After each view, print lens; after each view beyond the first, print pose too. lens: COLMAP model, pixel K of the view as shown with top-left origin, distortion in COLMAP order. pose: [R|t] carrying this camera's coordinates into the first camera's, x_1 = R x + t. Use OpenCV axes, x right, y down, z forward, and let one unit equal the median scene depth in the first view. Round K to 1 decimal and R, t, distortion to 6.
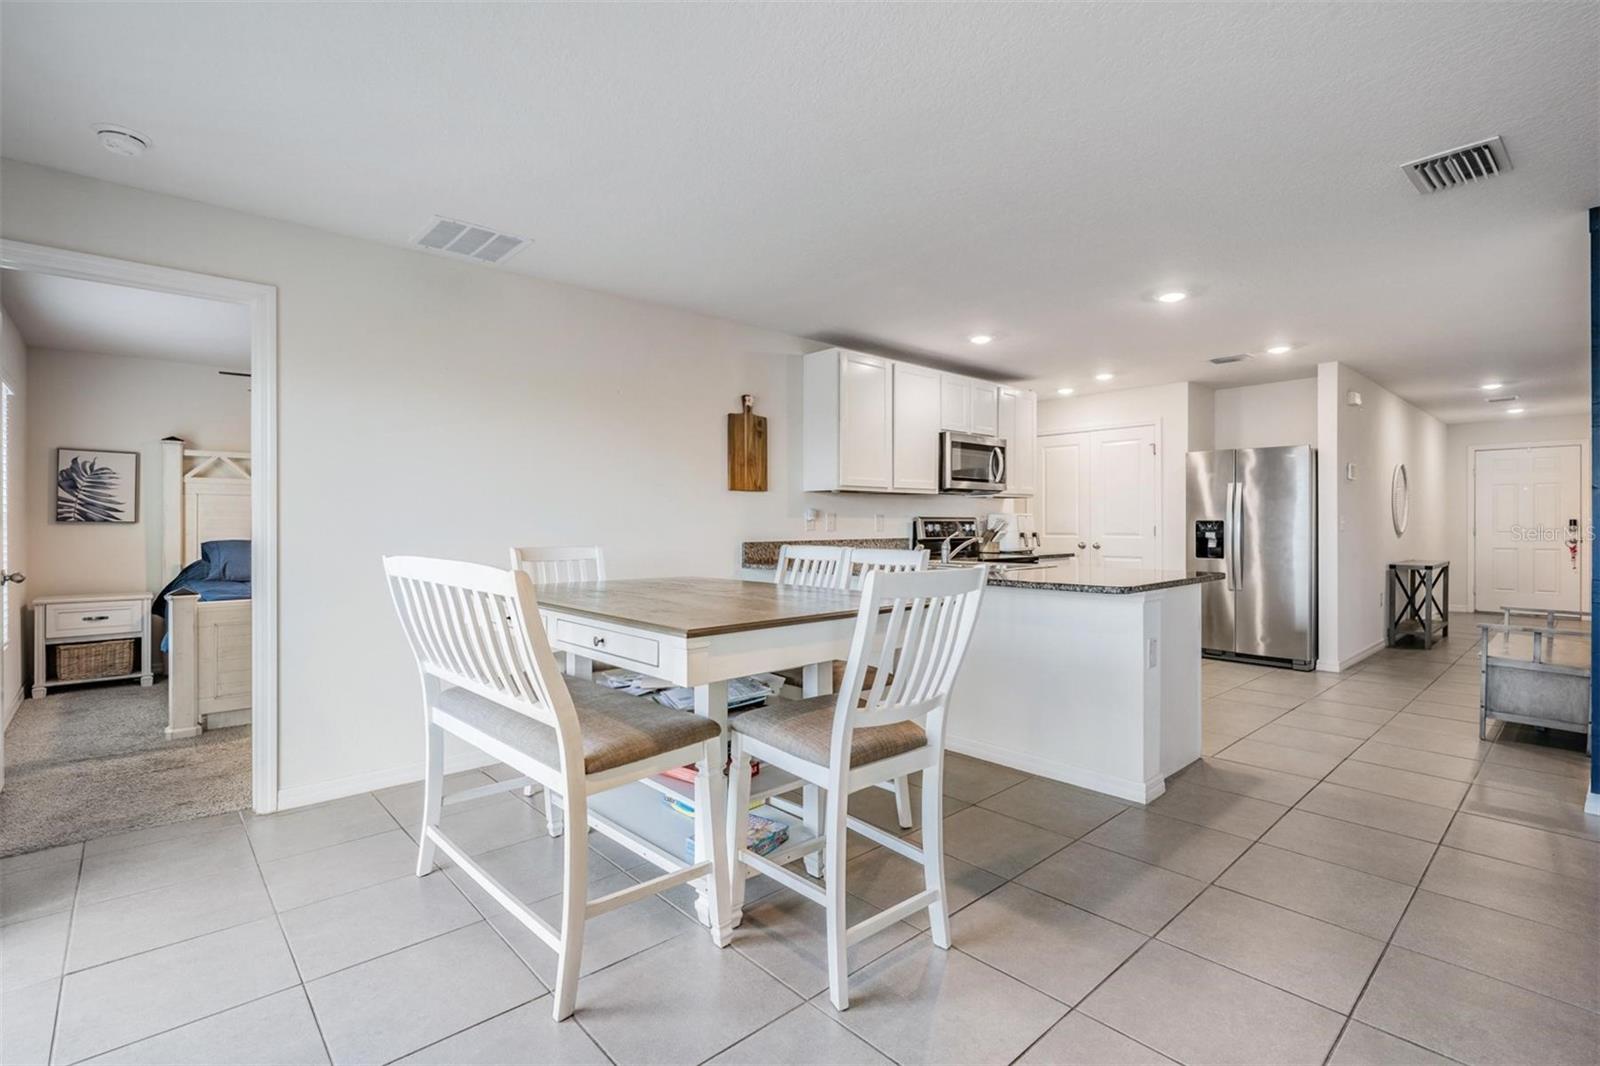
lens RADIAL K [[746.4, 0, 783.5], [0, 746.4, 525.4], [0, 0, 1]] dist [0.002016, -0.000114]
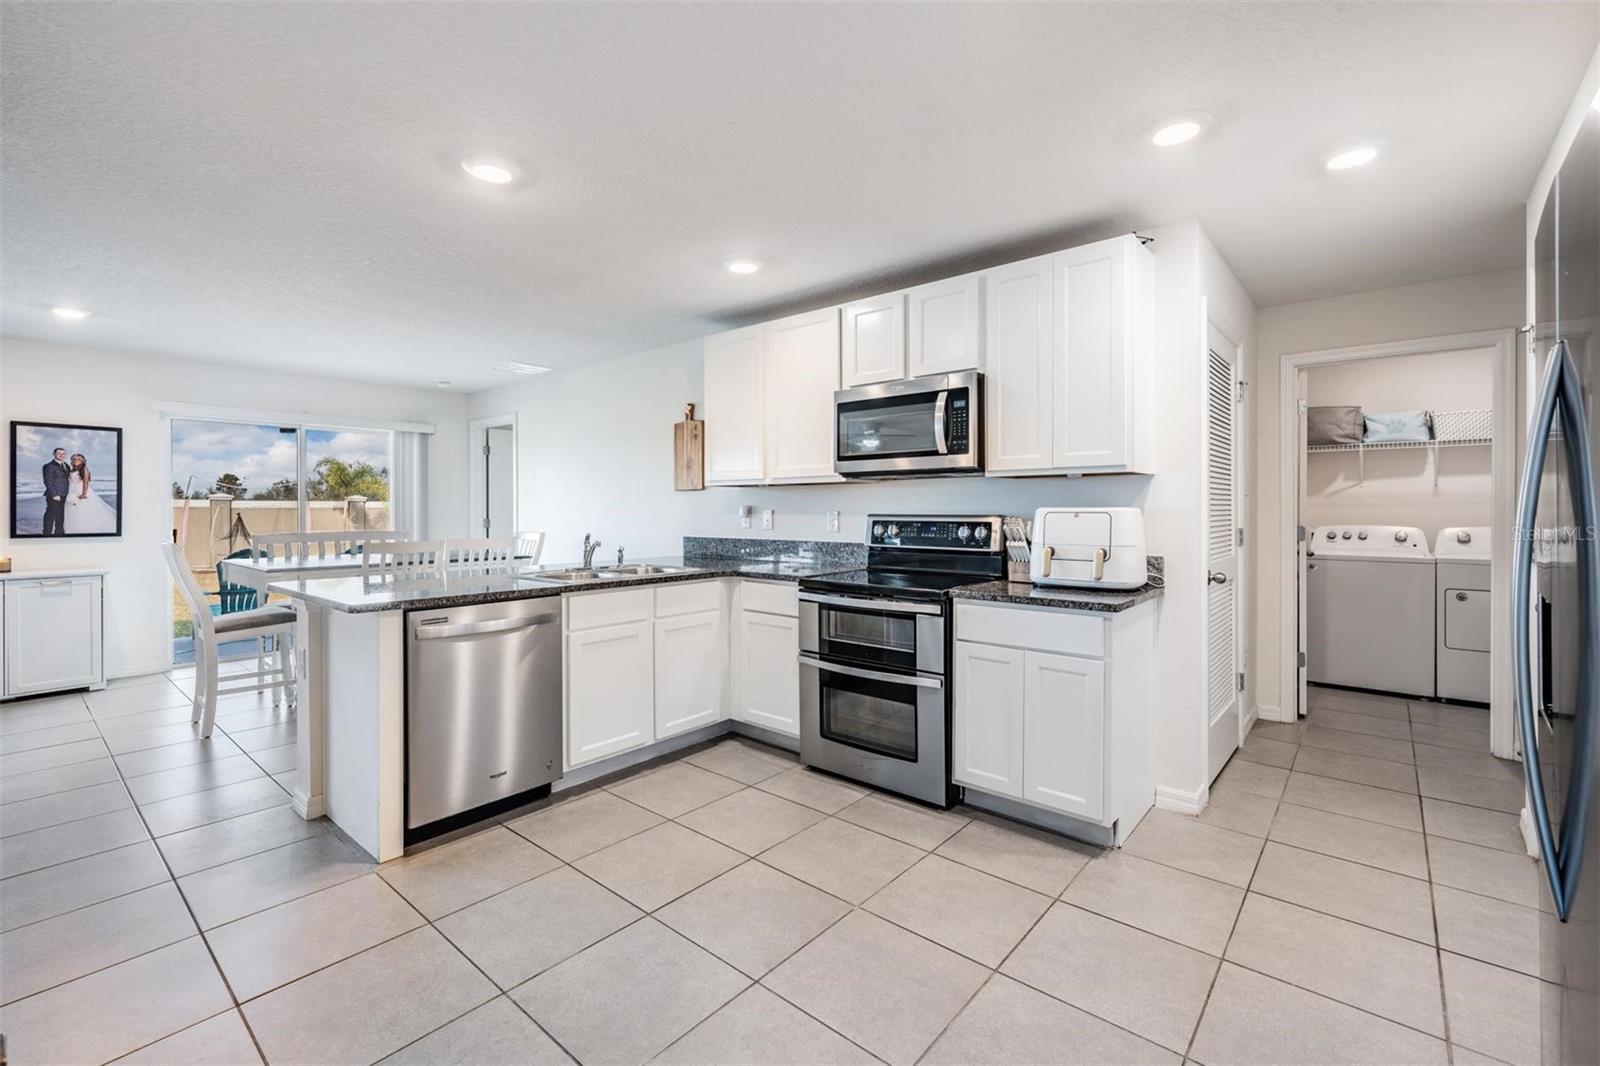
lens RADIAL K [[688.0, 0, 795.5], [0, 688.0, 509.3], [0, 0, 1]] dist [0.000605, -0.000472]
pose [[0.133166, 0.002884, -0.991090, 0.747601], [-0.002420, 0.999994, 0.002584, -0.015929], [0.991091, 0.002054, 0.133172, 0.775870]]
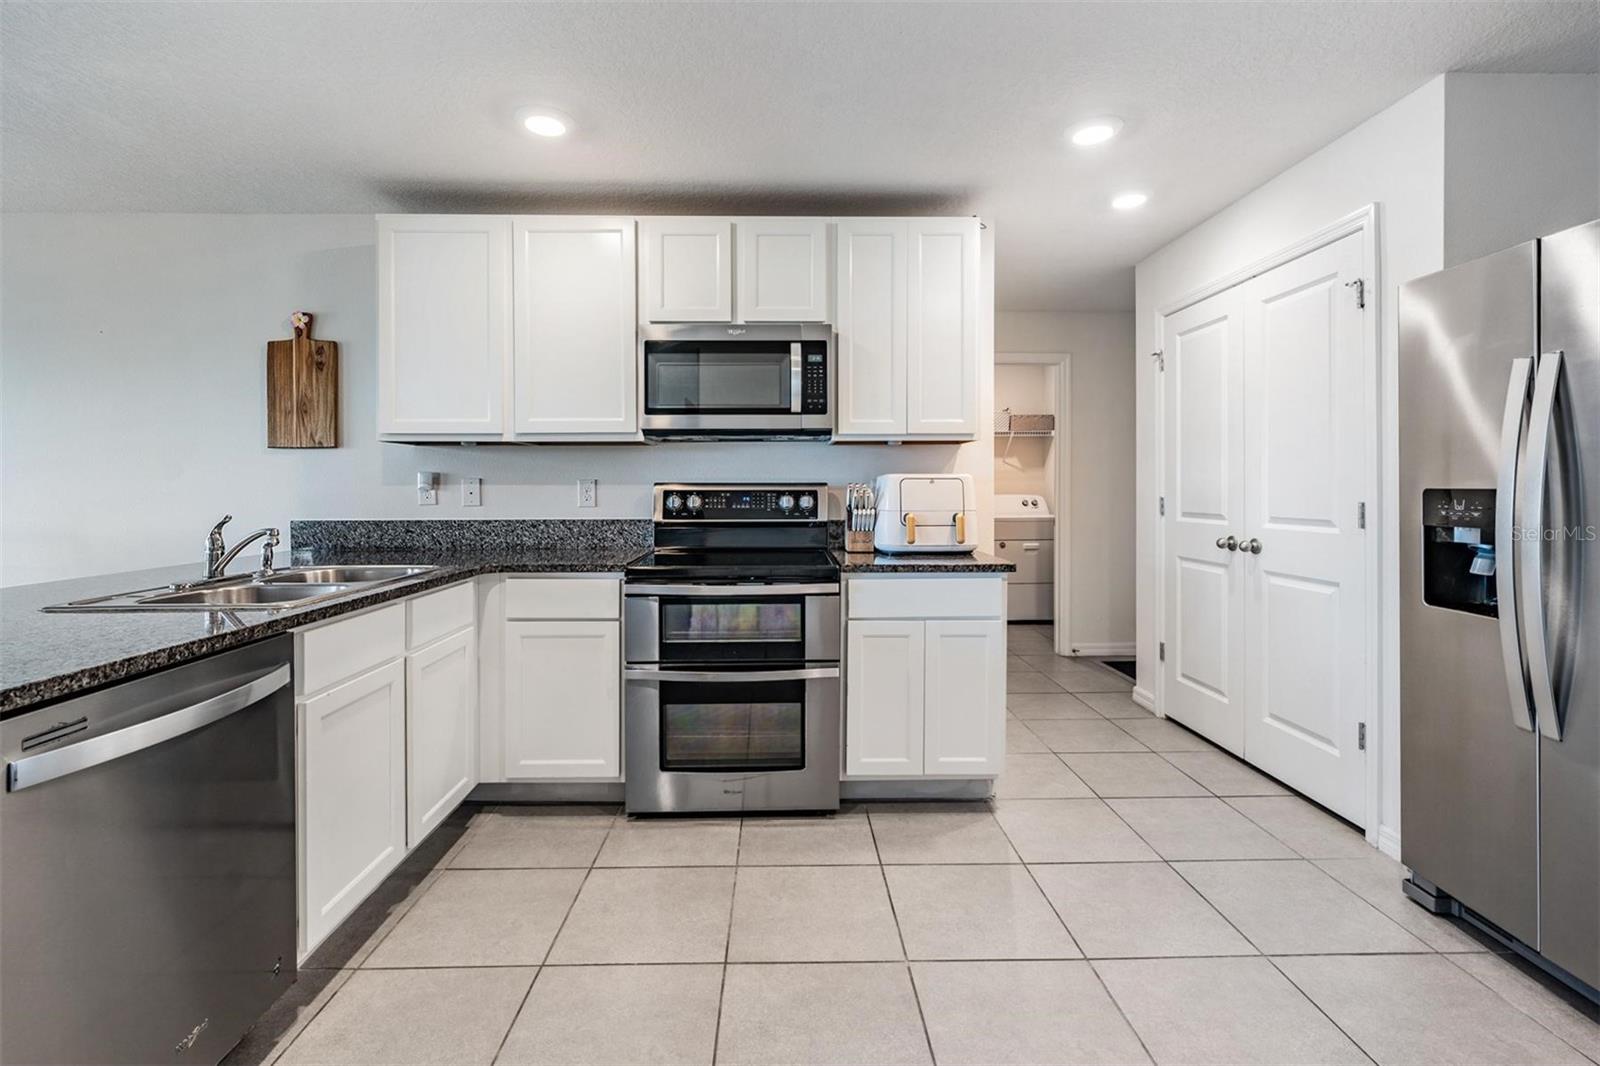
lens RADIAL K [[688.0, 0, 796.8], [0, 688.0, 489.6], [0, 0, 1]] dist [0.000605, -0.000472]
pose [[0.759923, 0.001165, -0.650012, 0.556604], [-0.001521, 0.999999, 0.000014, -0.005904], [0.650011, 0.000978, 0.759924, 0.614684]]
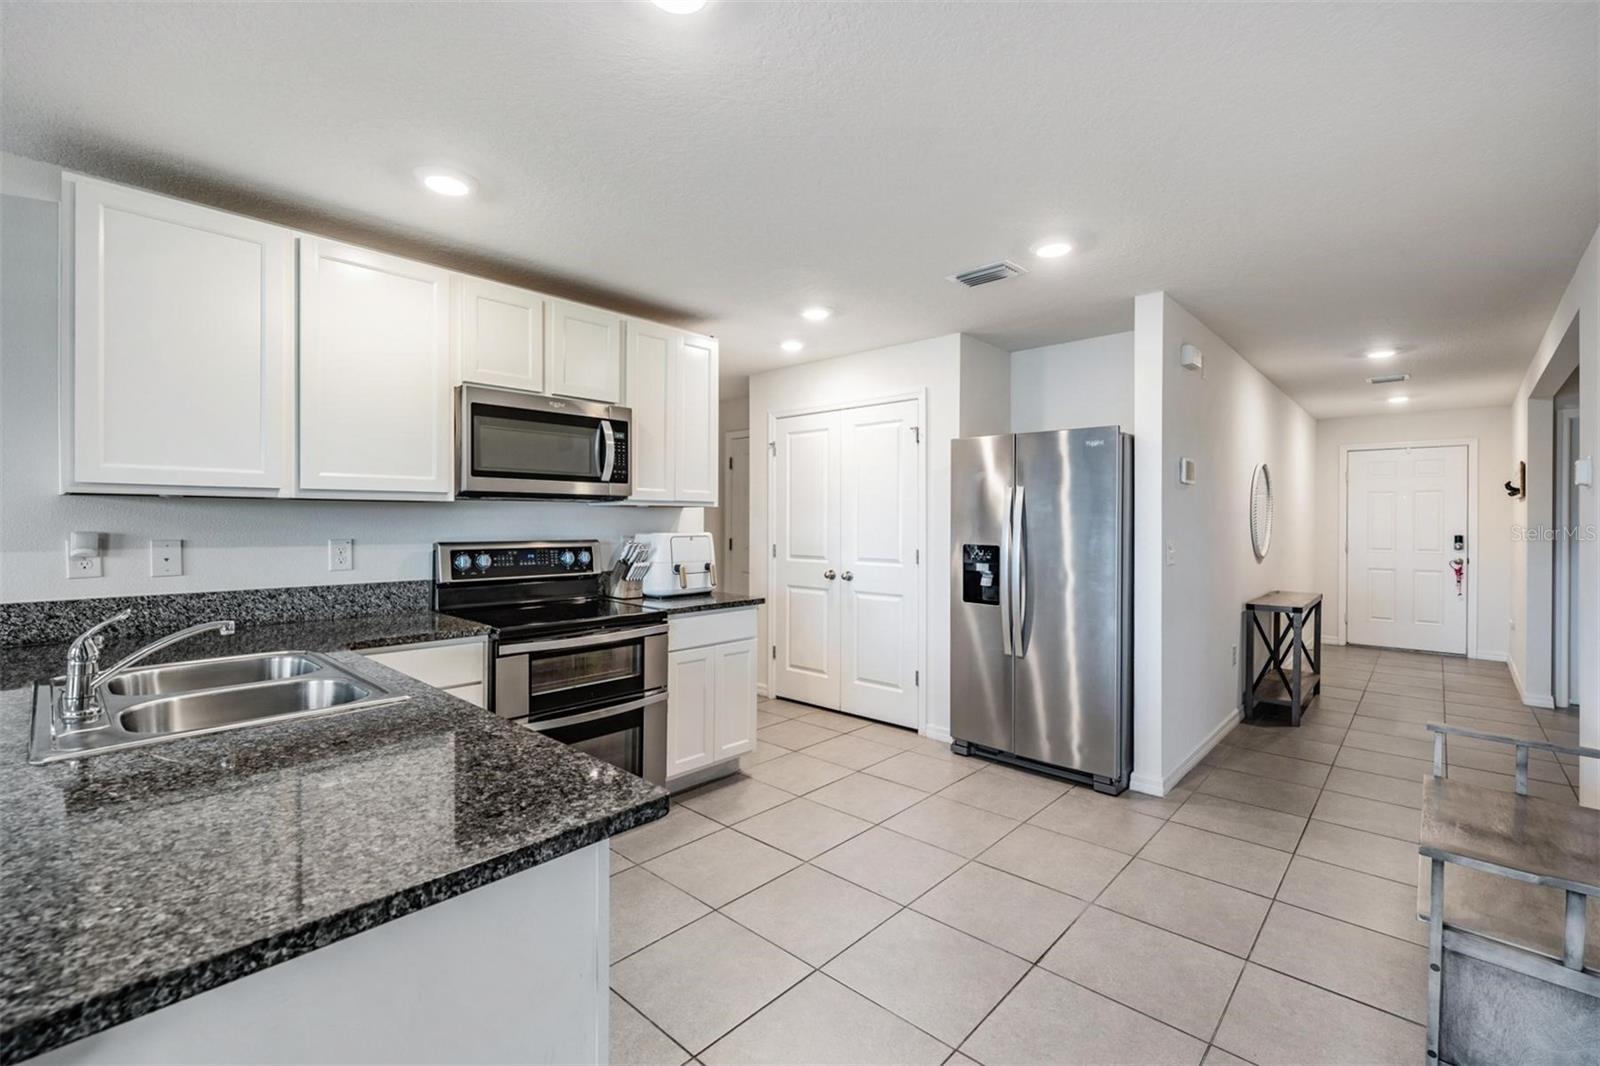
lens RADIAL K [[688.0, 0, 792.5], [0, 688.0, 522.4], [0, 0, 1]] dist [0.000605, -0.000472]
pose [[0.996455, 0.005671, 0.083932, 0.366249], [-0.005615, 0.999984, -0.000909, -0.025035], [-0.083936, 0.000435, 0.996471, 0.431579]]
